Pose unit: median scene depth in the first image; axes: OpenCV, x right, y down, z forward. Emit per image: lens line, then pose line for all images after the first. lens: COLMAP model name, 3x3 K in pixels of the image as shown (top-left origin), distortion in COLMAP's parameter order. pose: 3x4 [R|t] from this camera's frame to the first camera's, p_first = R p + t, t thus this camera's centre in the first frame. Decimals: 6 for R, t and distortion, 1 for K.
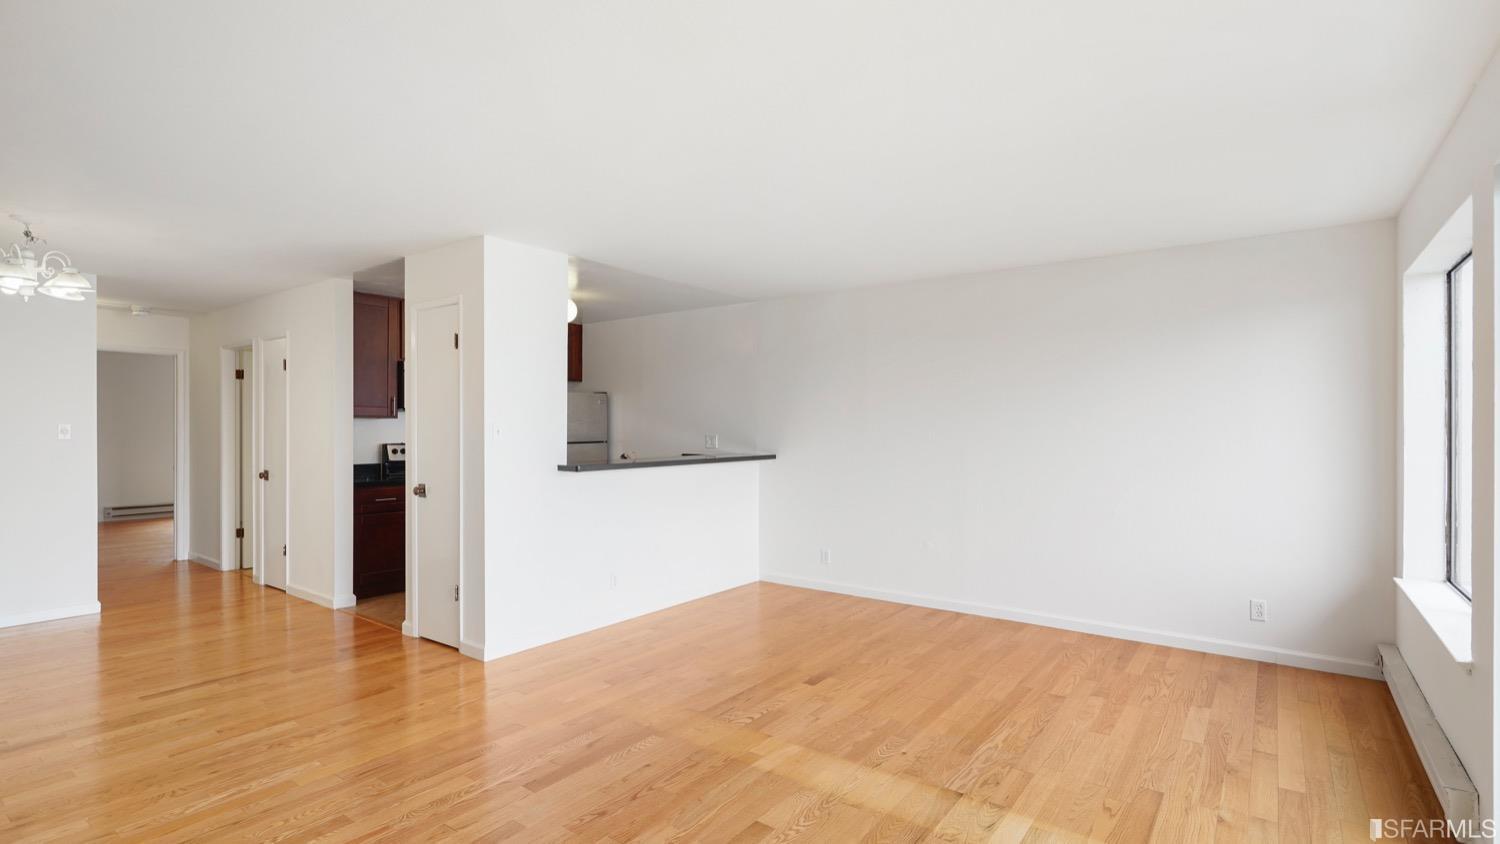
lens RADIAL K [[709.7, 0, 748.3], [0, 709.7, 437.3], [0, 0, 1]] dist [0.005162, -0.001570]
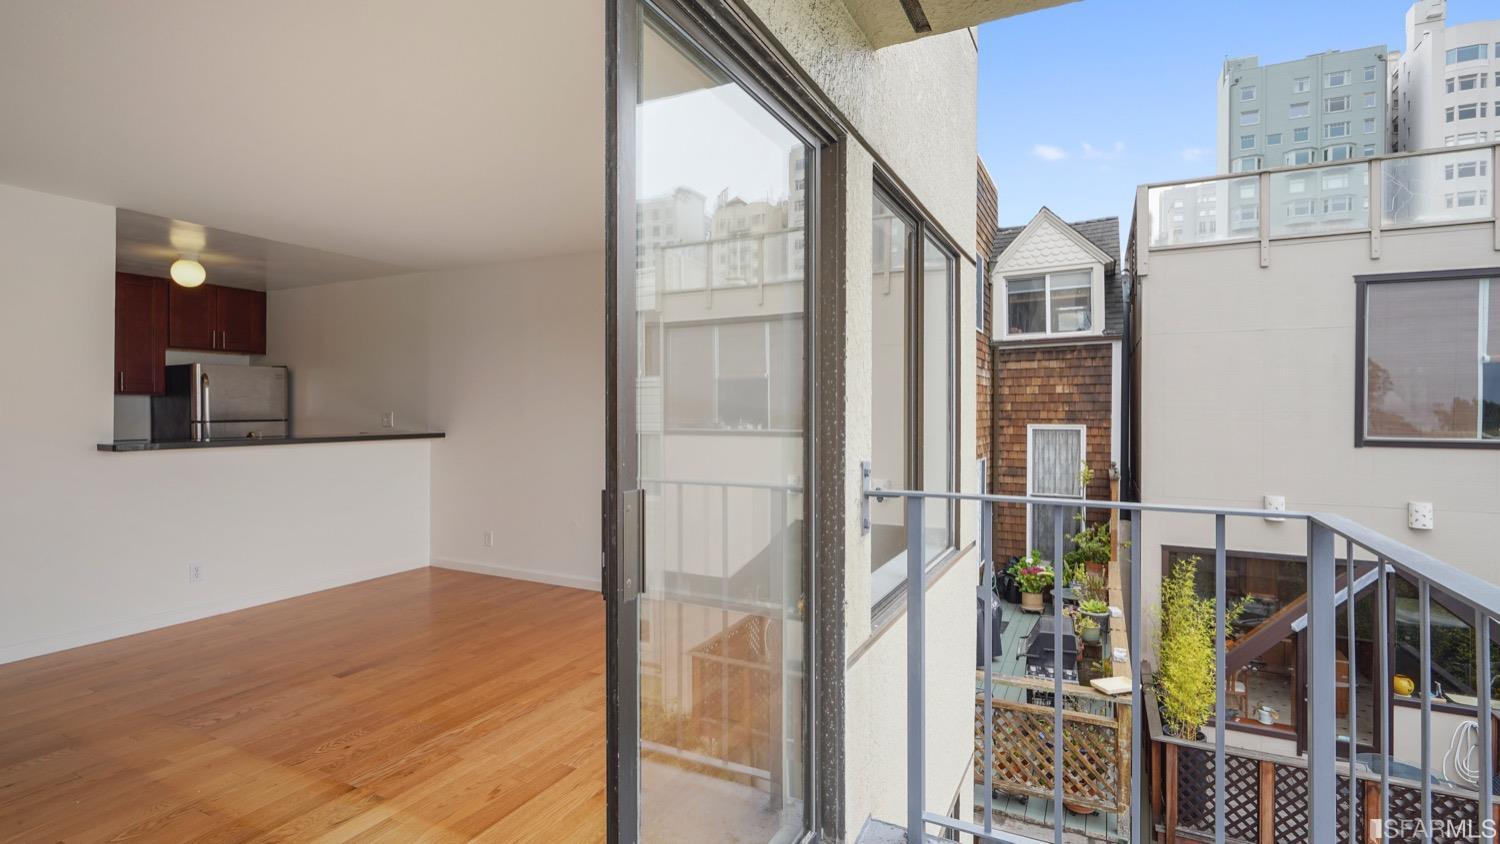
lens RADIAL K [[706.6, 0, 756.3], [0, 706.6, 415.9], [0, 0, 1]] dist [0.000187, -0.000494]
pose [[0.984755, 0.000883, 0.173944, 0.474405], [-0.000369, 0.999995, -0.002985, 0.007052], [-0.173946, 0.002875, 0.984751, -0.012483]]
